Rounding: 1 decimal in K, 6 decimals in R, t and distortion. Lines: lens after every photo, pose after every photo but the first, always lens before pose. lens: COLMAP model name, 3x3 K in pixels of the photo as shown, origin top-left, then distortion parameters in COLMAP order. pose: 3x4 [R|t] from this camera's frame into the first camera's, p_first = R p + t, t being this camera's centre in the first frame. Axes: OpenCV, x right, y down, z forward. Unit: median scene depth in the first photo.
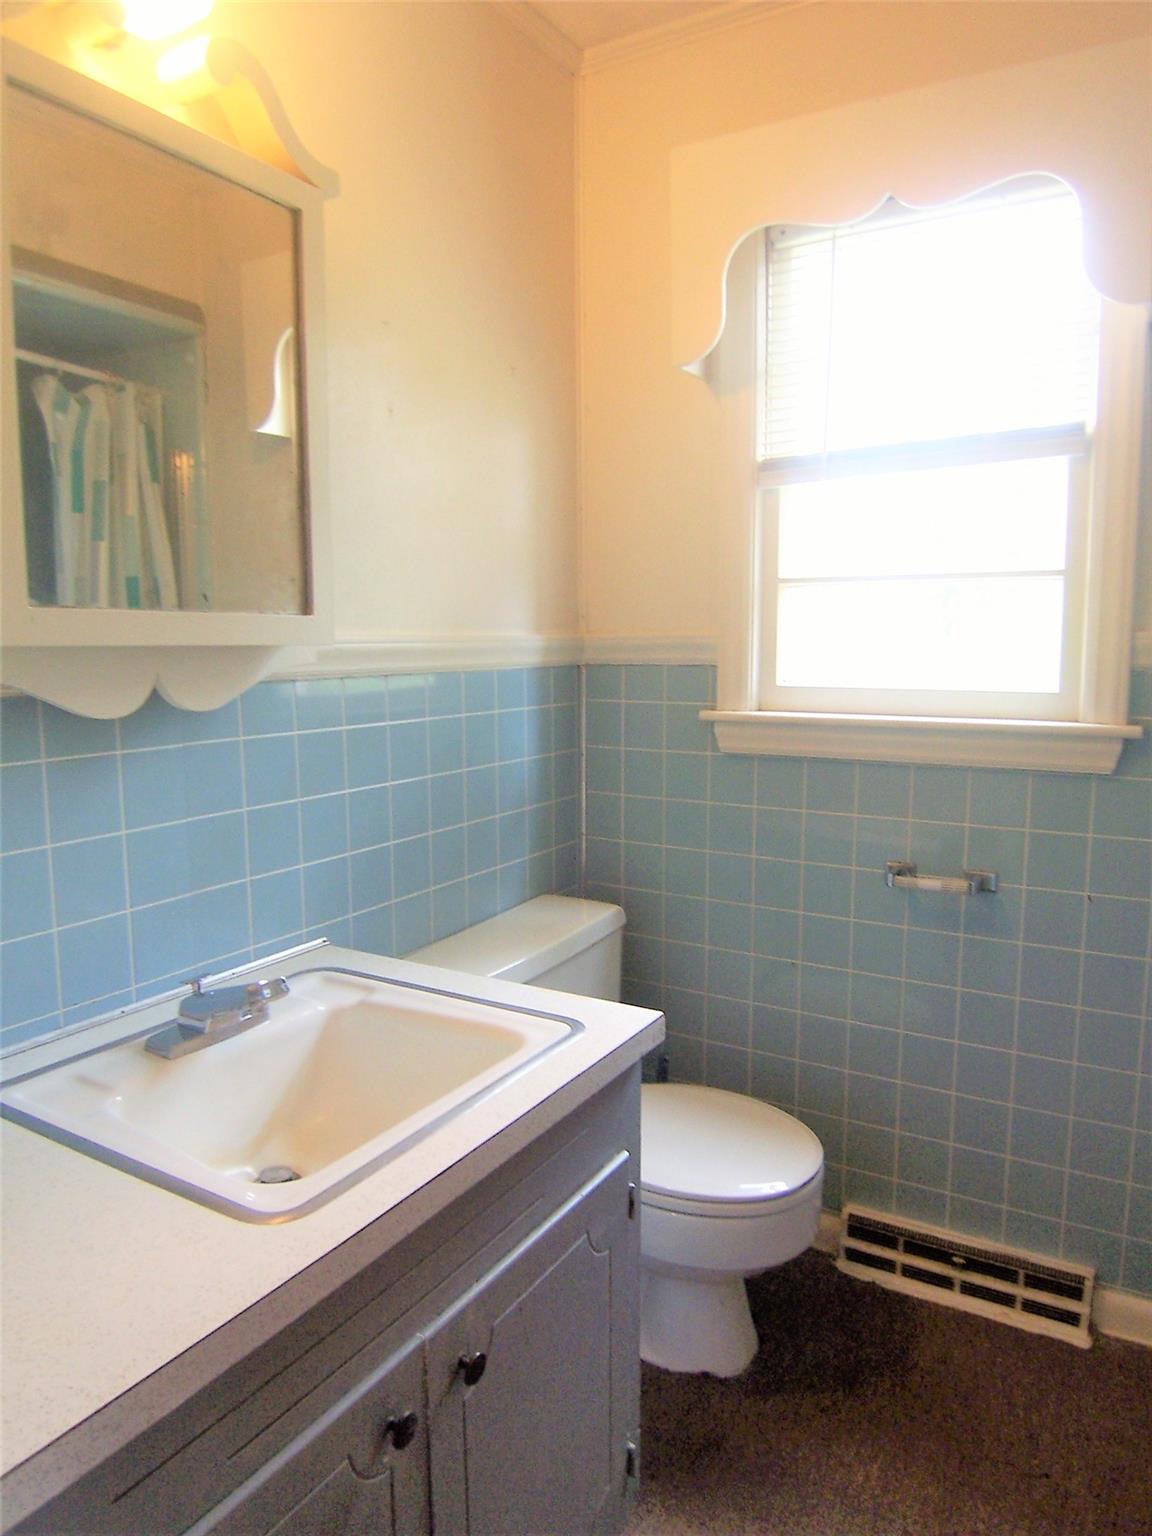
lens RADIAL K [[1040.2, 0, 576.0], [0, 1040.2, 768.0], [0, 0, 1]] dist [-0.001352, -0.058859]
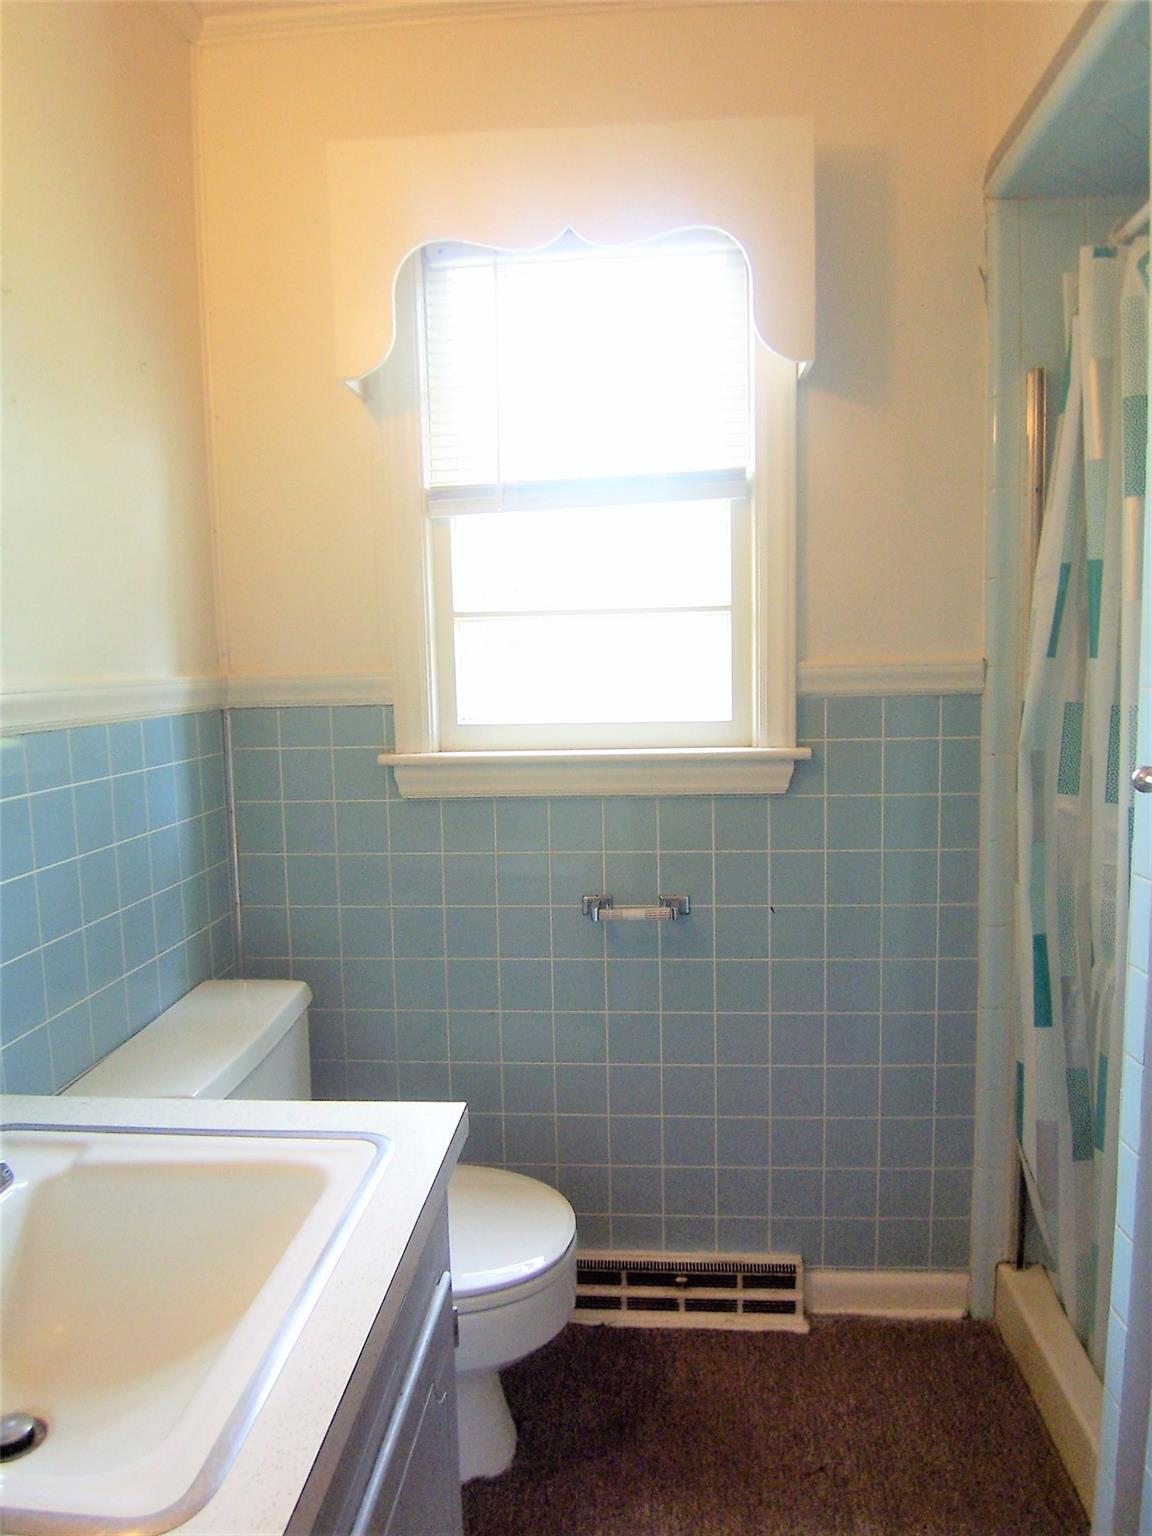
lens RADIAL K [[1040.2, 0, 576.0], [0, 1040.2, 768.0], [0, 0, 1]] dist [-0.001352, -0.058859]
pose [[0.889519, -0.060741, 0.452843, -0.151422], [0.074305, 0.997161, -0.012205, -0.020849], [-0.450816, 0.044505, 0.891507, 0.112018]]
